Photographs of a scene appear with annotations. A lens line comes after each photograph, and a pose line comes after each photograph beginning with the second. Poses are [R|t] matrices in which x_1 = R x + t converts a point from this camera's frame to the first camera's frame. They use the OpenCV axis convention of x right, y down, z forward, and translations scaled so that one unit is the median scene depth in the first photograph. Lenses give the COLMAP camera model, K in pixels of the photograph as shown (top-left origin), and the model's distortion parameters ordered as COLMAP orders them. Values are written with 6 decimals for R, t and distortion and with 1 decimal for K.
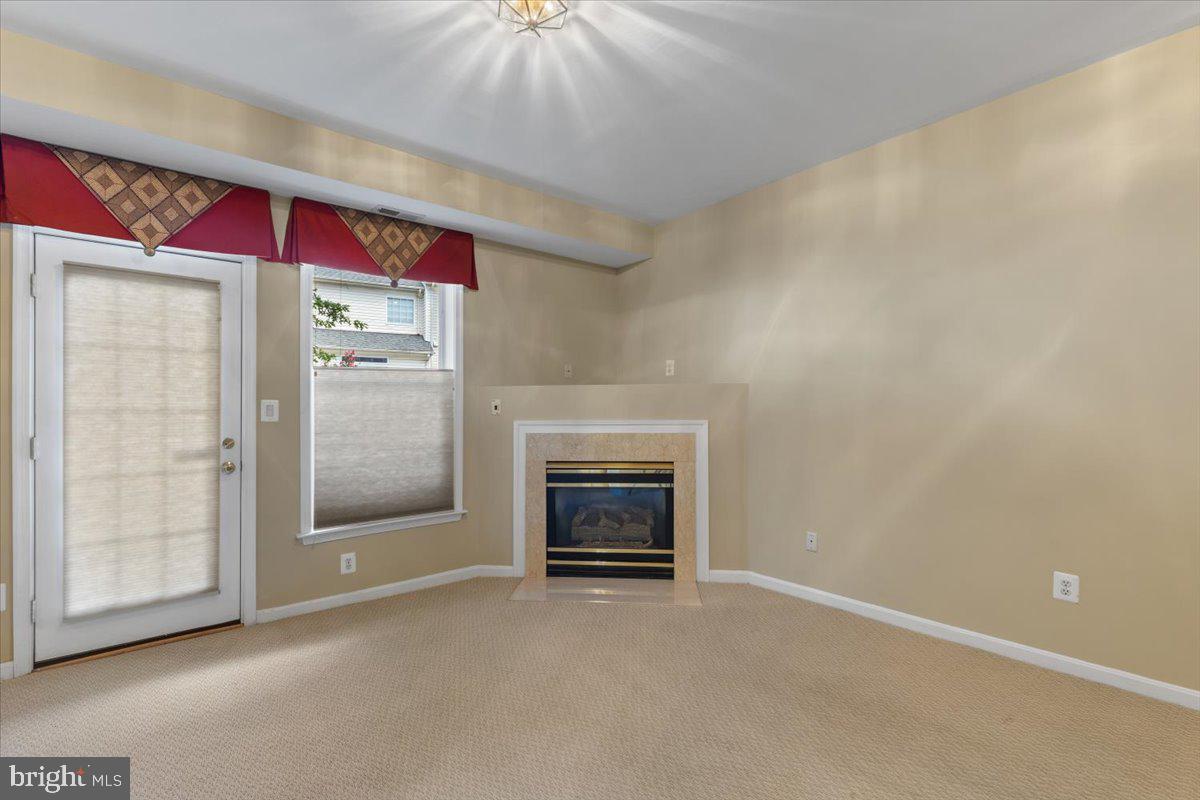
lens RADIAL K [[516.9, 0, 599.8], [0, 516.9, 417.3], [0, 0, 1]] dist [0.002786, 0.000217]
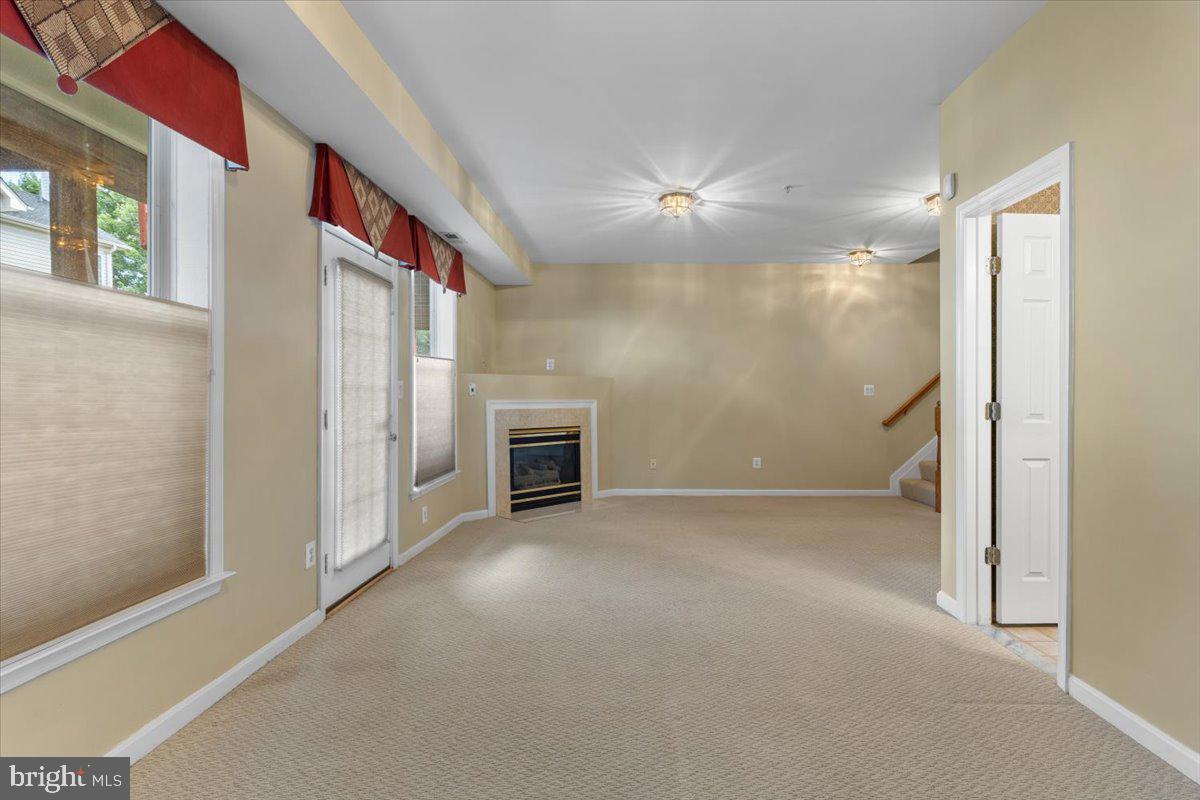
lens RADIAL K [[541.3, 0, 595.1], [0, 541.3, 403.8], [0, 0, 1]] dist [0.003697, 0.000265]
pose [[0.679738, -0.003917, 0.733445, -1.027145], [0.005237, 0.999986, 0.000486, 0.017519], [-0.733437, 0.003511, 0.679749, -0.153545]]
